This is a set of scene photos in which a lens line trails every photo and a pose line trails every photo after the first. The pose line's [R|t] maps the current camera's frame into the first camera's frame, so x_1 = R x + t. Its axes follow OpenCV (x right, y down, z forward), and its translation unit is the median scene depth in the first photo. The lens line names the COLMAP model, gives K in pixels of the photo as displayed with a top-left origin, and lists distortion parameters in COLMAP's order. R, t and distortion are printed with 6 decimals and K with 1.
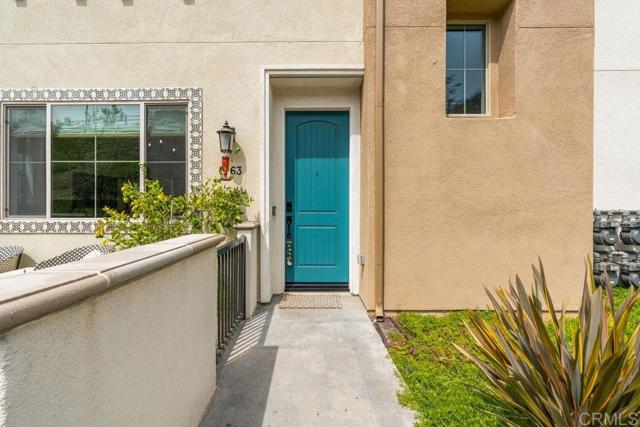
lens RADIAL K [[291.9, 0, 316.2], [0, 291.9, 208.3], [0, 0, 1]] dist [-0.009133, 0.000128]
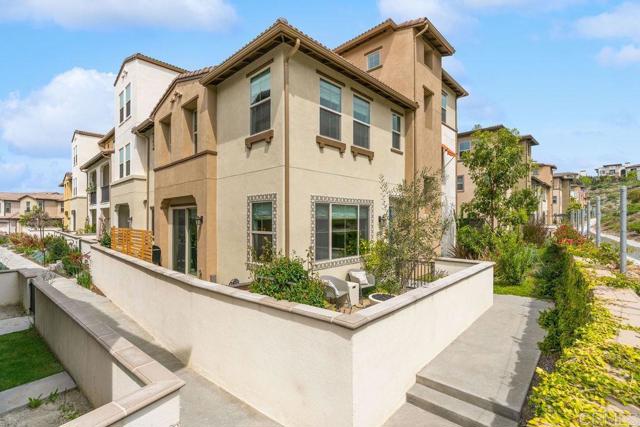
lens RADIAL K [[291.9, 0, 316.2], [0, 291.9, 208.3], [0, 0, 1]] dist [-0.009133, 0.000128]
pose [[0.687826, 0.013109, 0.725757, -2.522815], [-0.001190, 0.999856, -0.016932, -0.295846], [-0.725875, 0.010782, 0.687743, -0.346118]]
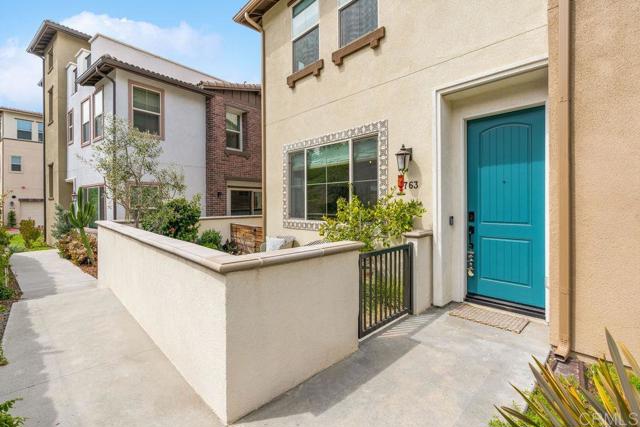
lens RADIAL K [[295.3, 0, 311.9], [0, 295.3, 203.9], [0, 0, 1]] dist [-0.000321, 0.000168]
pose [[0.671919, -0.003413, -0.740616, 0.318909], [0.002455, 0.999994, -0.002381, -0.052766], [0.740620, -0.000219, 0.671924, -0.078722]]
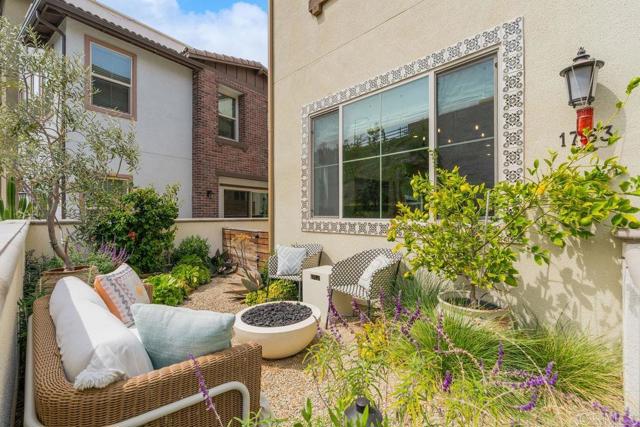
lens RADIAL K [[295.7, 0, 314.7], [0, 295.7, 212.3], [0, 0, 1]] dist [-0.001432, 0.000189]
pose [[0.689764, -0.008523, -0.723984, -0.242857], [0.000386, 0.999935, -0.011404, 0.024638], [0.724035, 0.007587, 0.689722, 0.224184]]
